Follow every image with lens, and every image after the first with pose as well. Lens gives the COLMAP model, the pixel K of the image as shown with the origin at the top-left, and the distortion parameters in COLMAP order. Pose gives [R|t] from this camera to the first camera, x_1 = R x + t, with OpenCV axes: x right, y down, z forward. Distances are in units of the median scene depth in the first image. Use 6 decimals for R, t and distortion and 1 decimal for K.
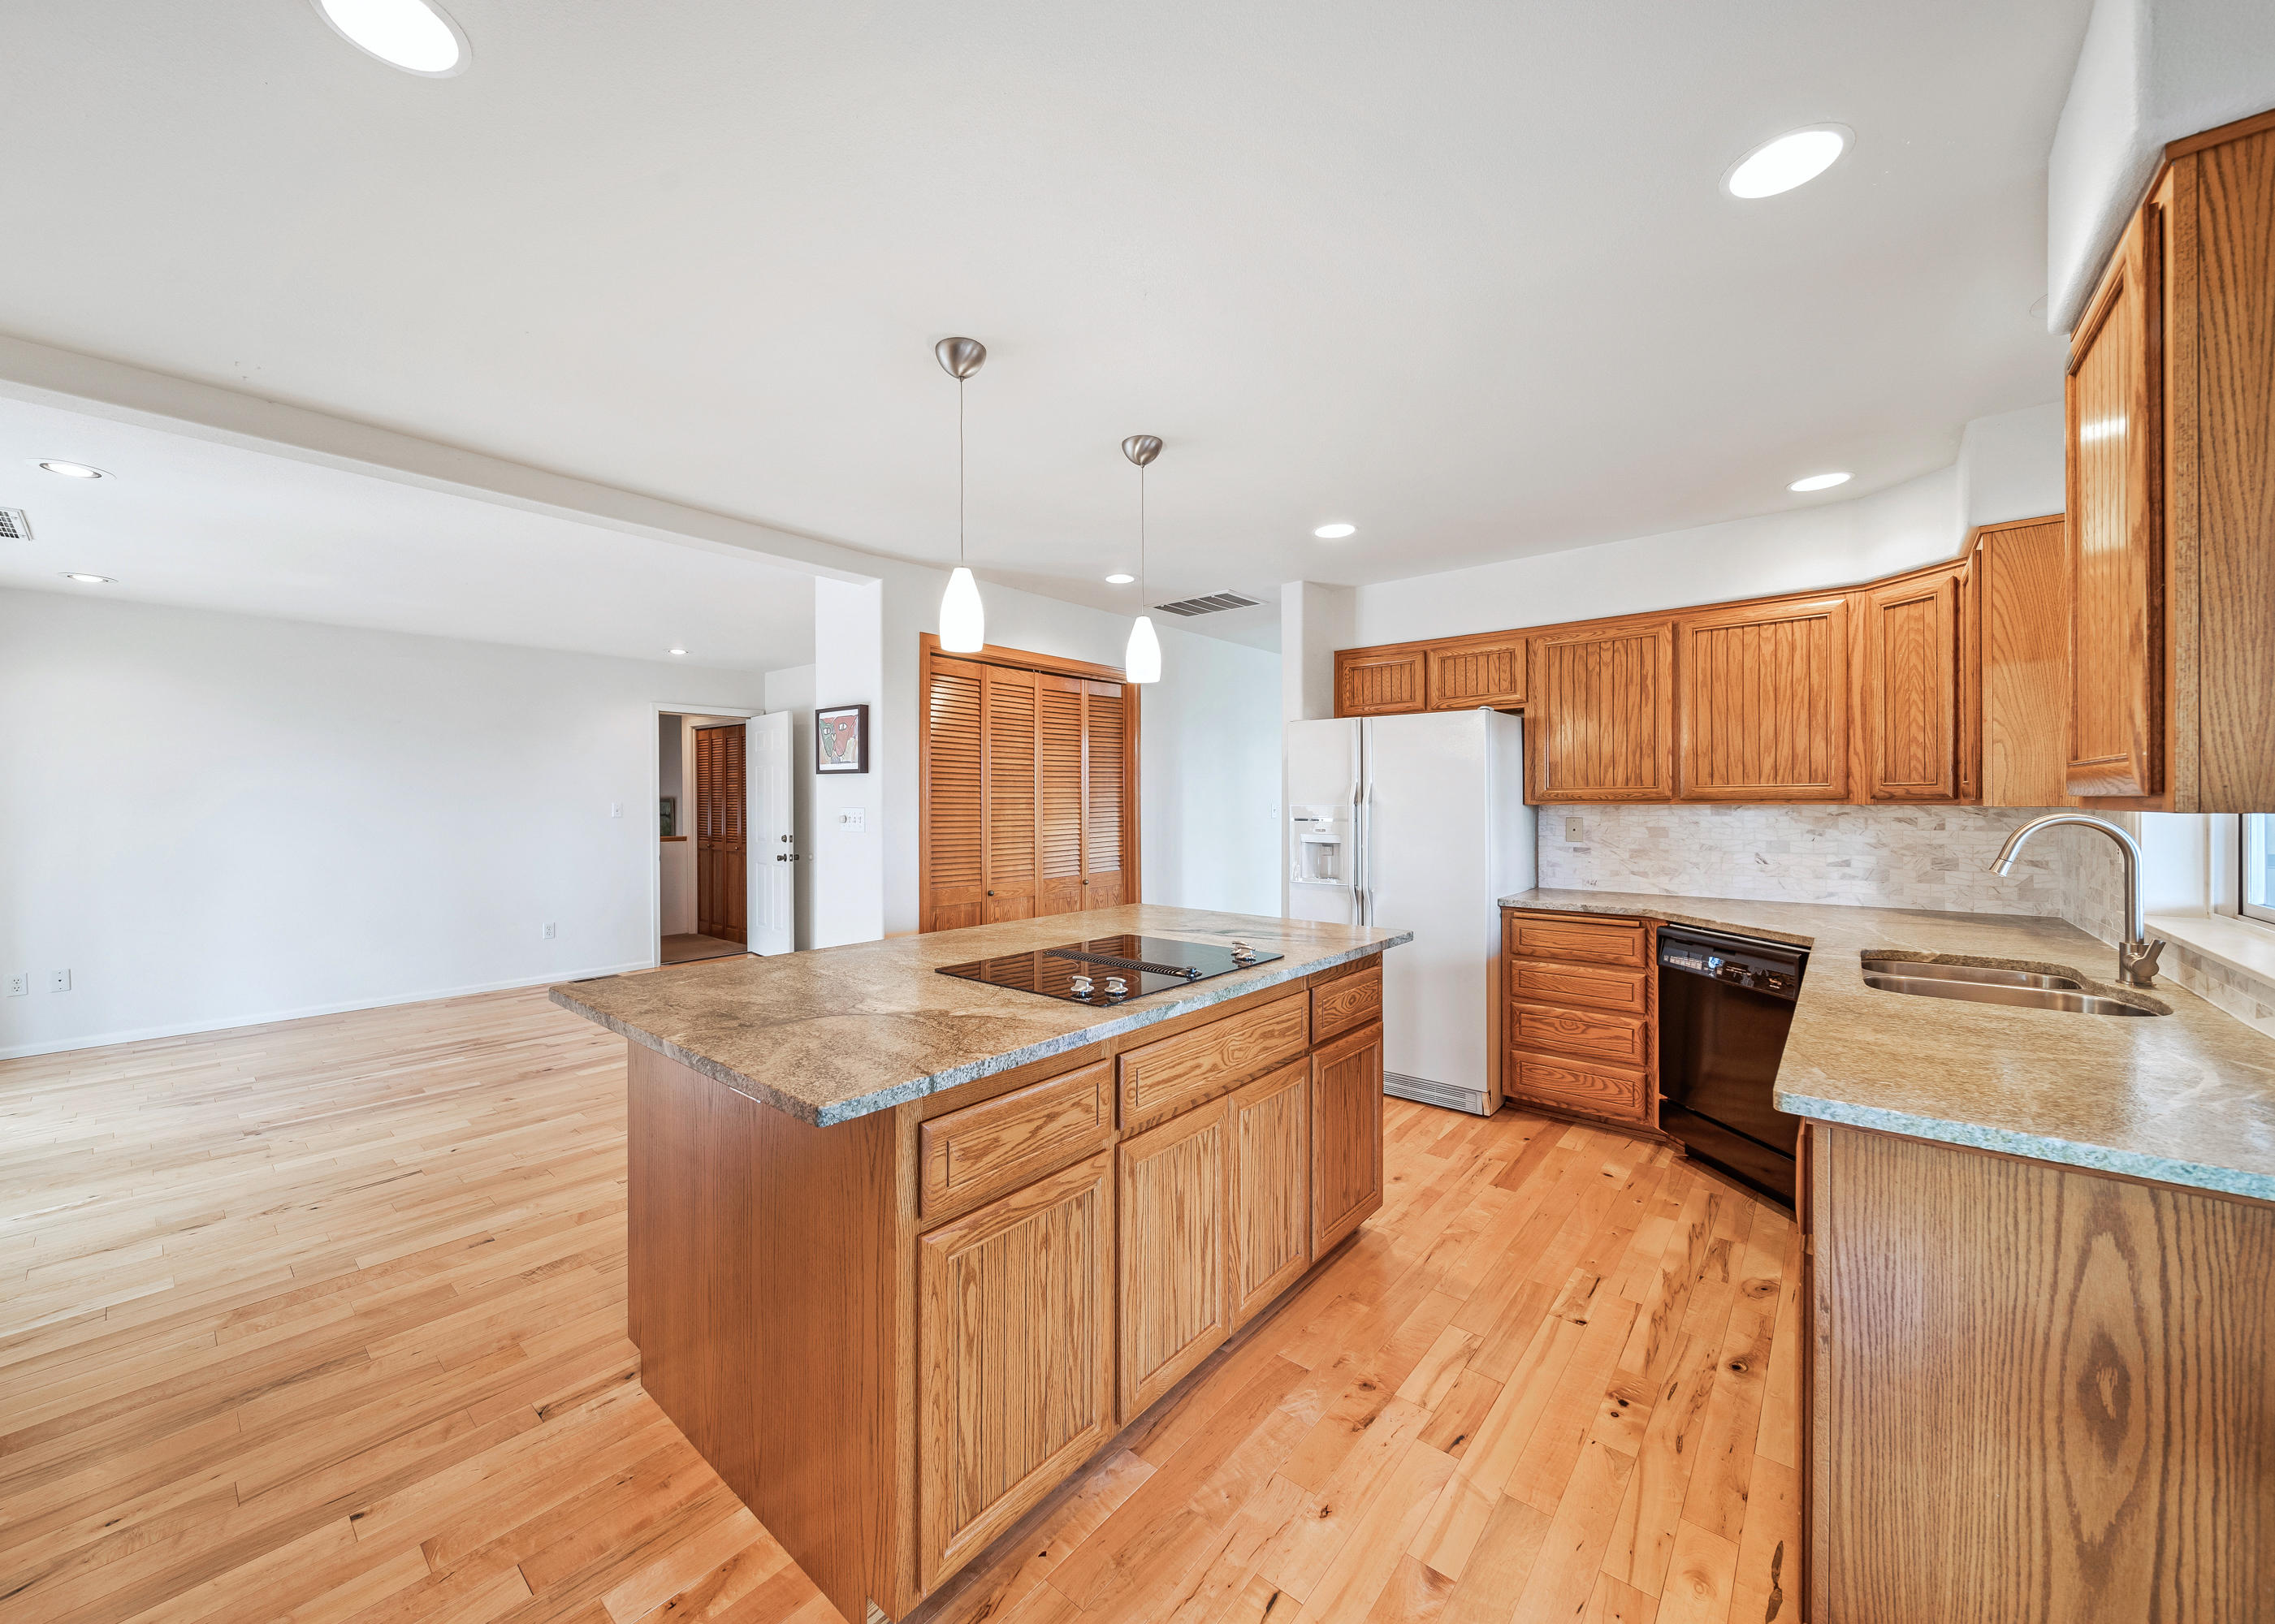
lens RADIAL K [[877.8, 0, 1124.1], [0, 877.8, 809.2], [0, 0, 1]] dist [-0.000800, -0.000038]
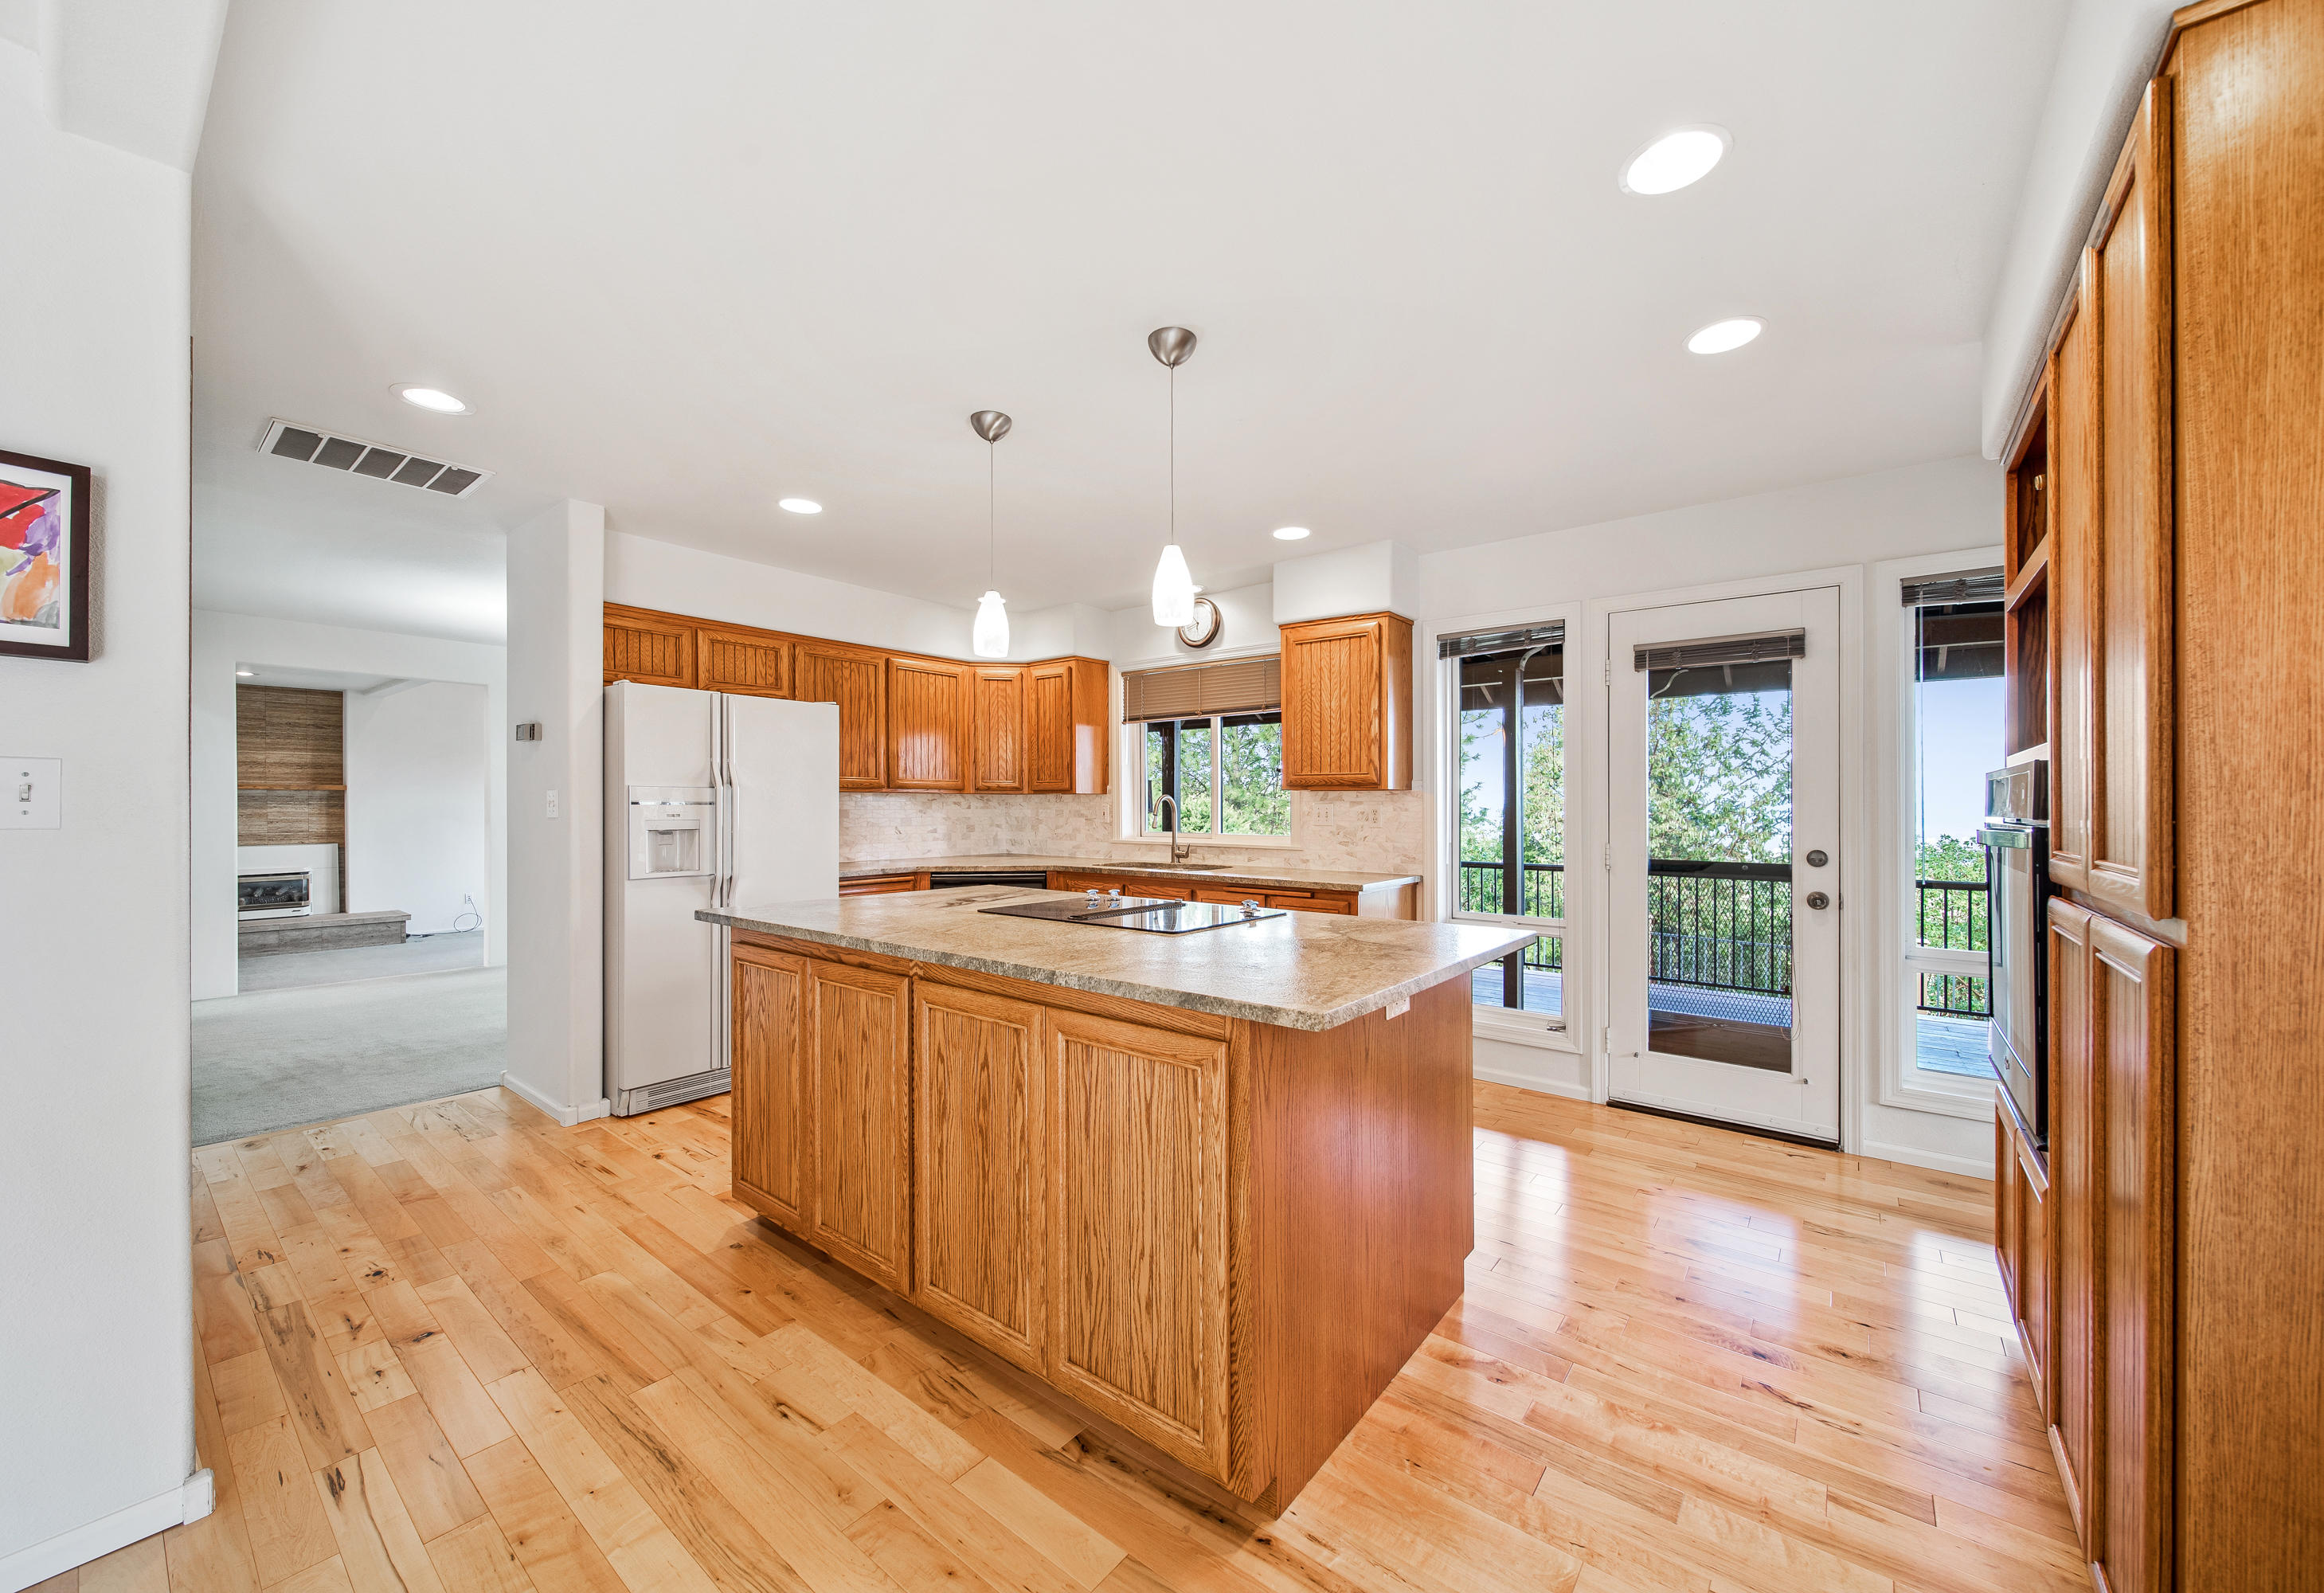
lens RADIAL K [[858.2, 0, 1152.8], [0, 858.2, 804.2], [0, 0, 1]] dist [-0.000020, 0.000032]
pose [[-0.030952, 0.005933, 0.999503, -0.684857], [0.004546, 0.999973, -0.005795, 0.022455], [-0.999511, 0.004365, -0.030978, 0.597883]]
